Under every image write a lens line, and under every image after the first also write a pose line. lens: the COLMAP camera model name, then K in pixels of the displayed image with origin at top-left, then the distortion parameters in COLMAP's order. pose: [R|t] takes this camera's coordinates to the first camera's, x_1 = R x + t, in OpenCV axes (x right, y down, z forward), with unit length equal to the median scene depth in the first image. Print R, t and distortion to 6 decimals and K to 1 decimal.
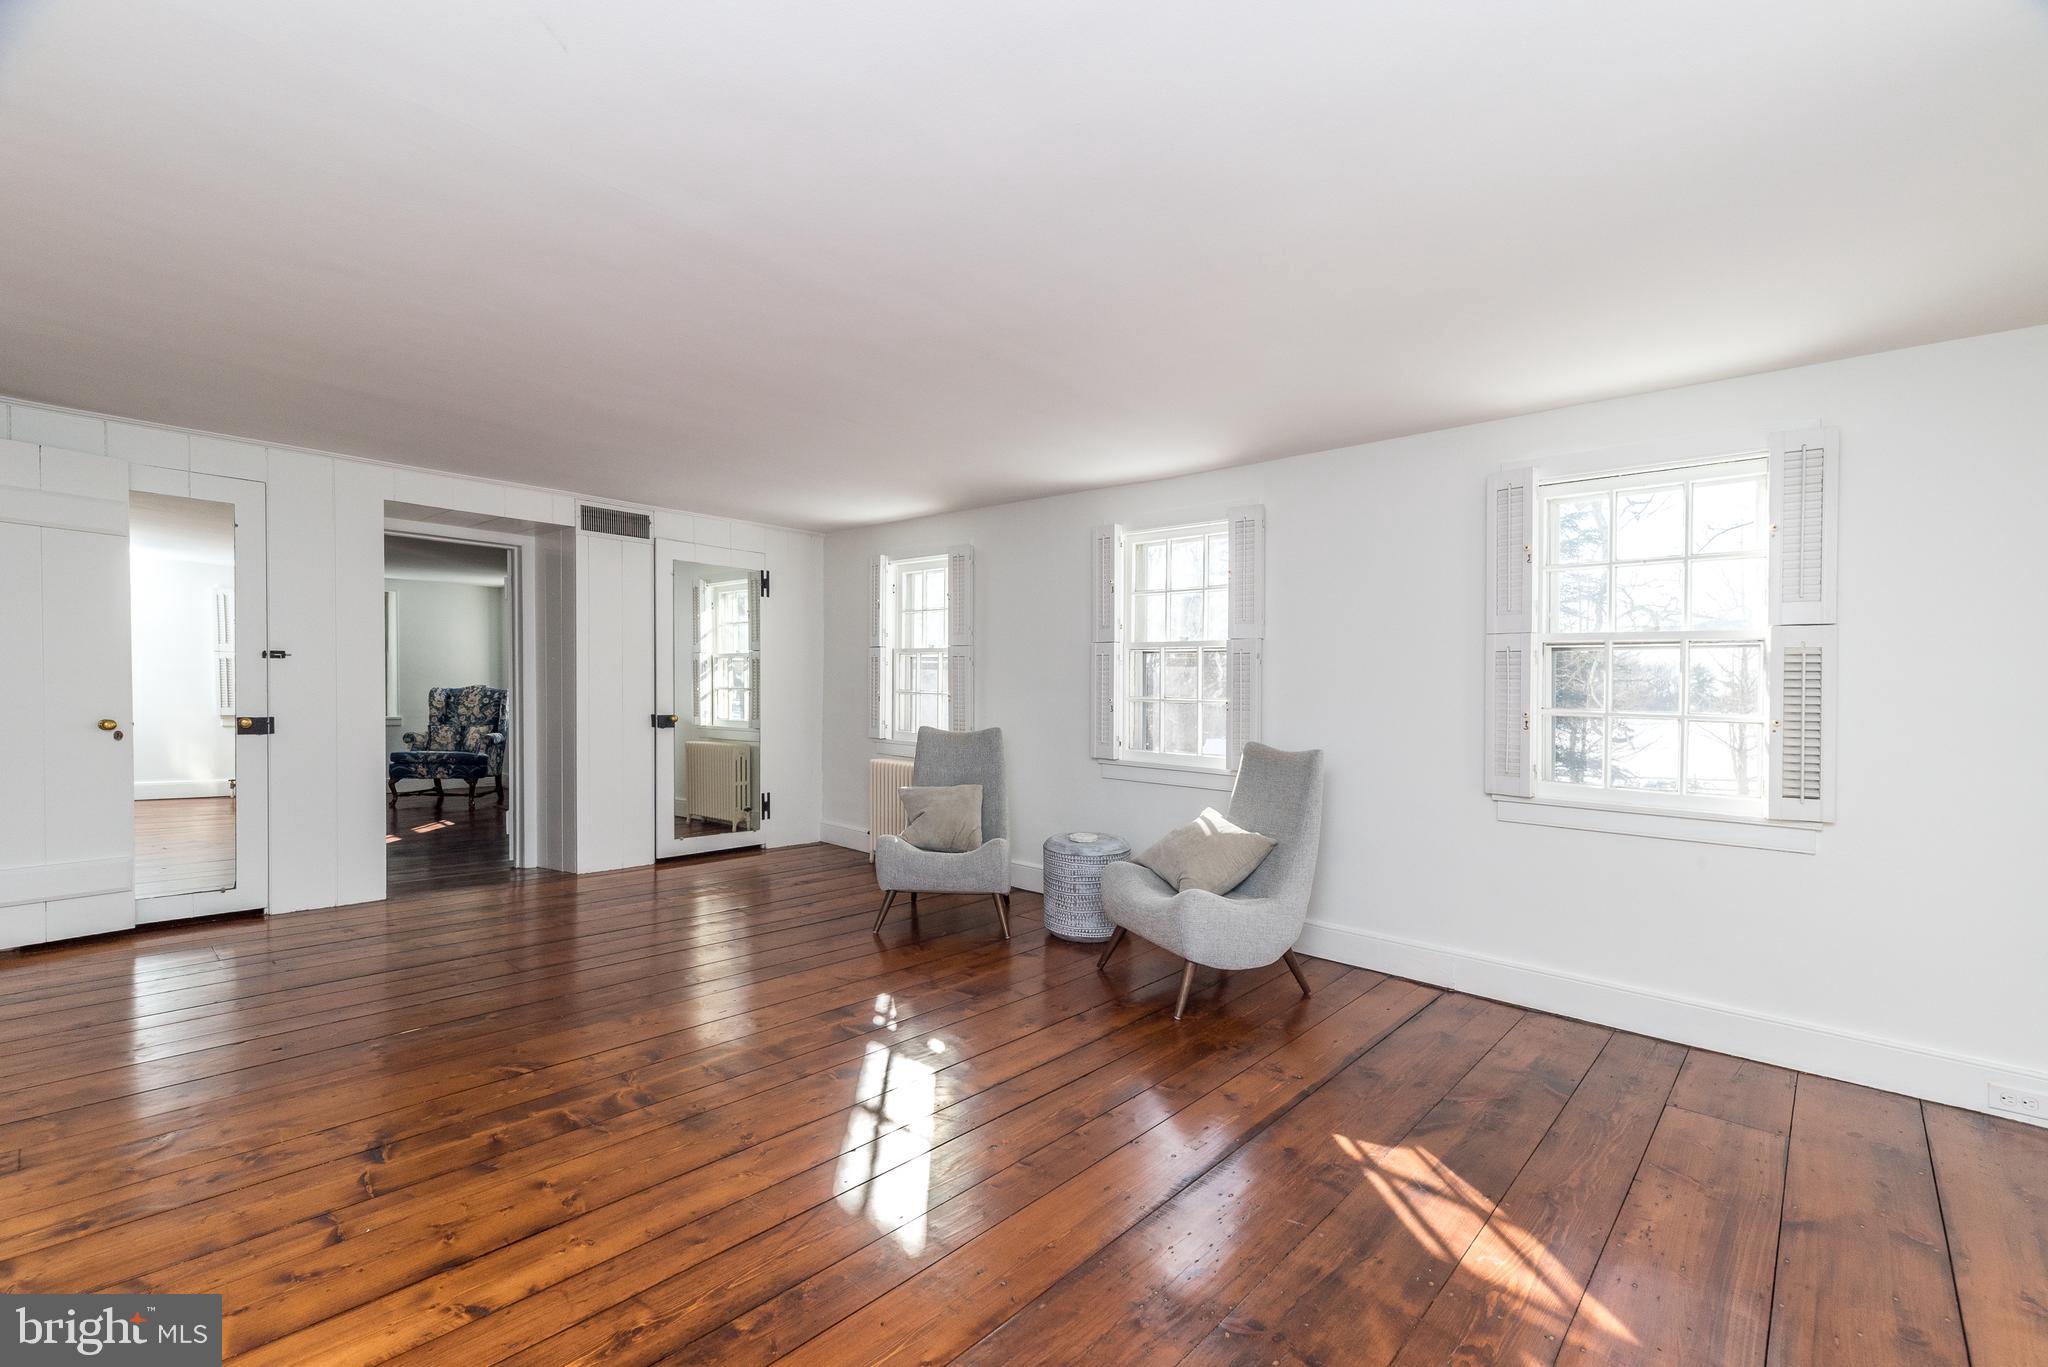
lens RADIAL K [[899.4, 0, 1024.2], [0, 899.4, 697.0], [0, 0, 1]] dist [0.003717, 0.001855]
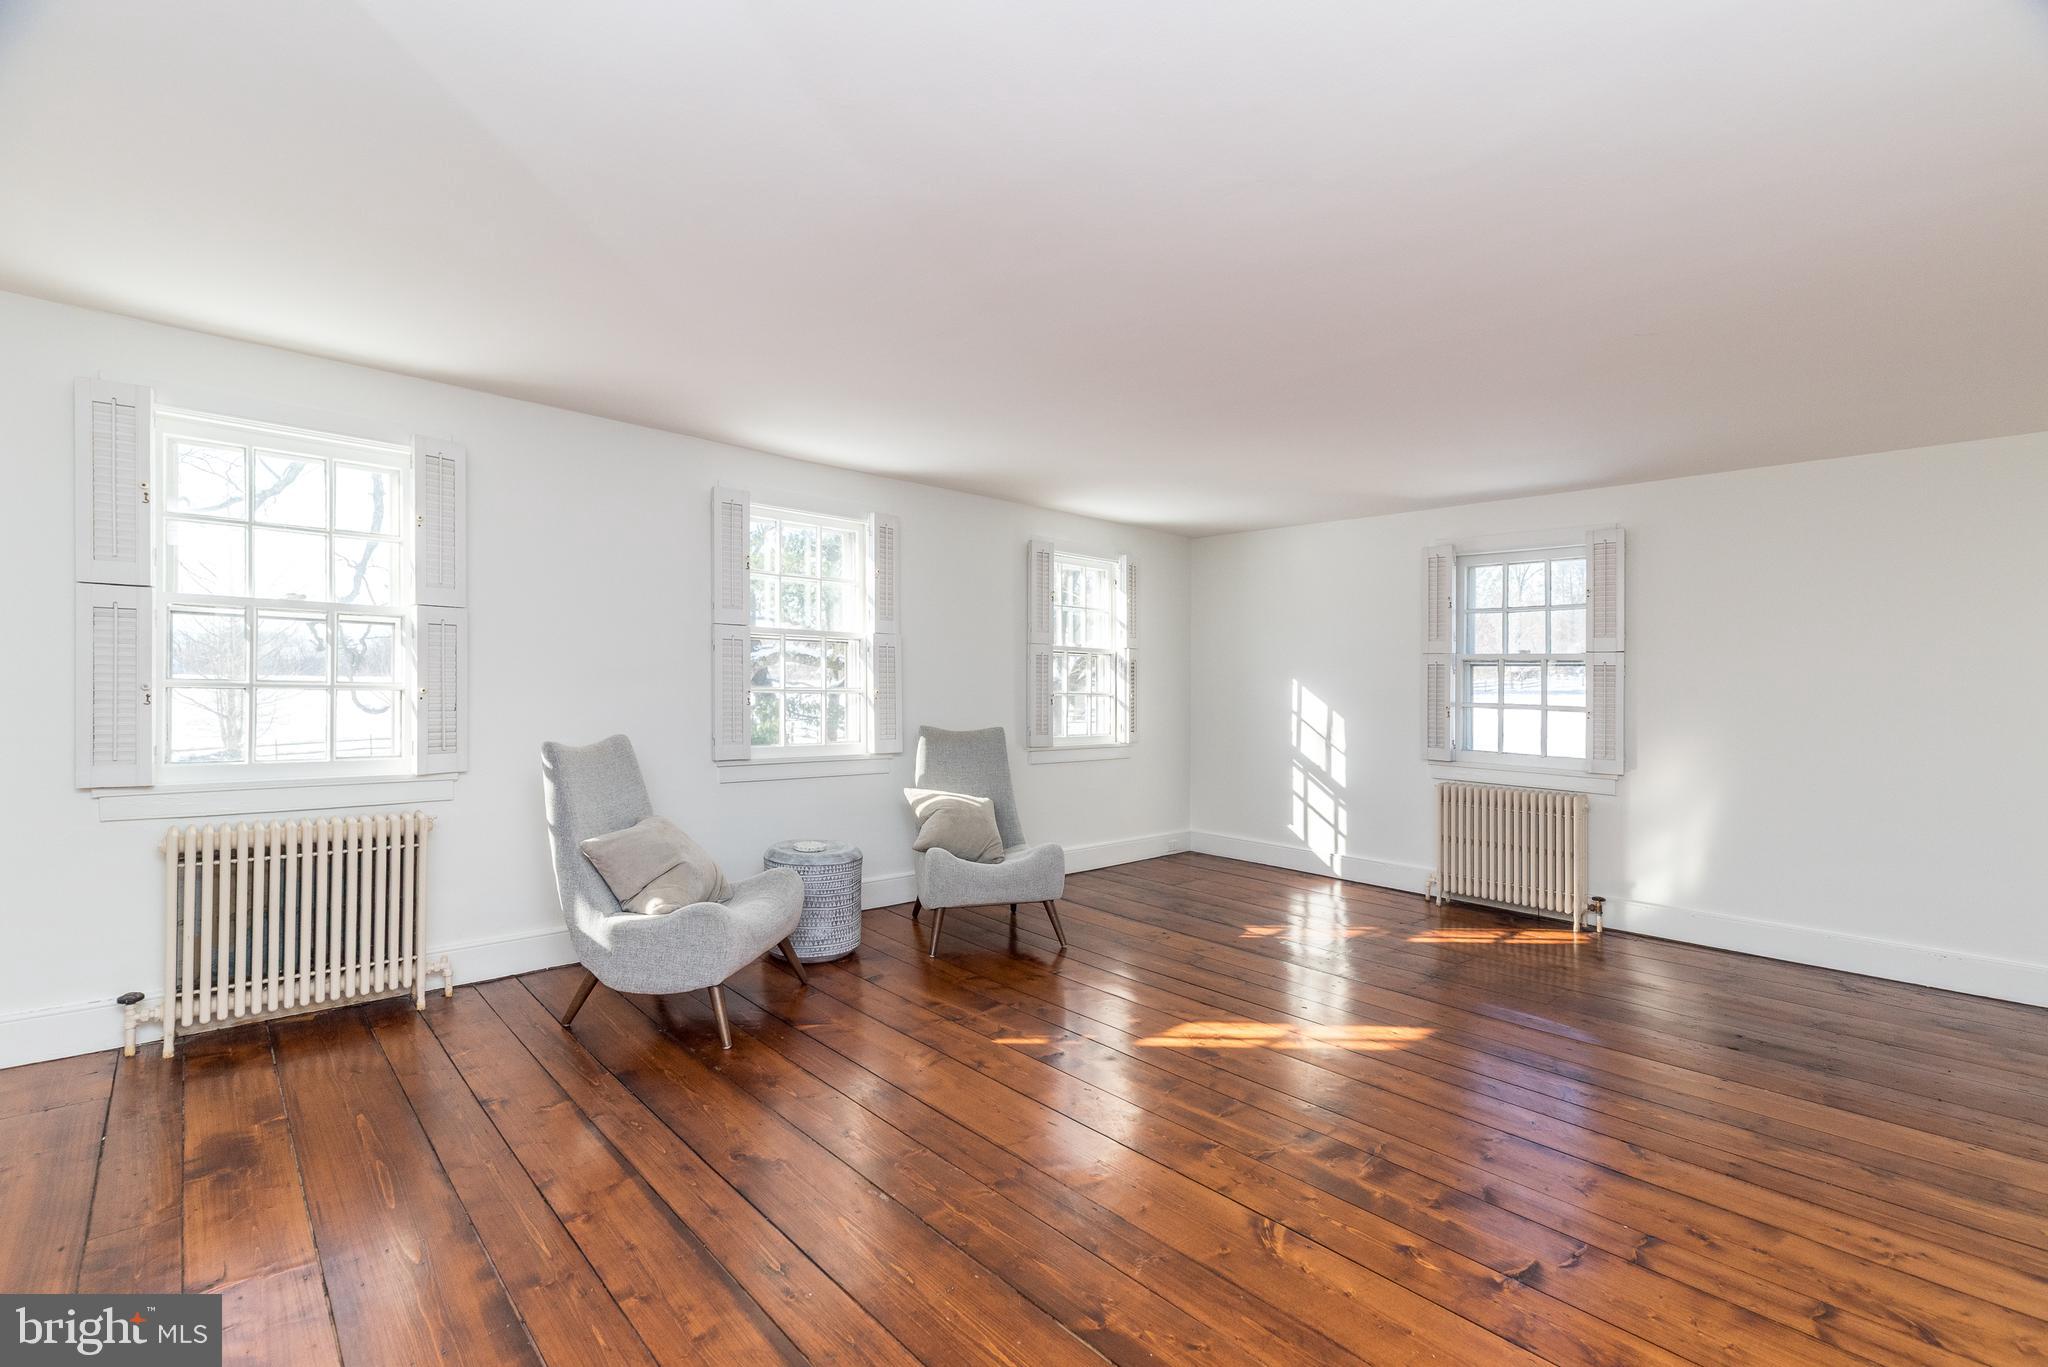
lens RADIAL K [[899.4, 0, 1023.8], [0, 899.4, 667.2], [0, 0, 1]] dist [0.003717, 0.001855]
pose [[0.087200, -0.003498, 0.996185, -1.206093], [0.003022, 0.999990, 0.003247, -0.042251], [-0.996186, 0.002728, 0.087210, 1.056369]]
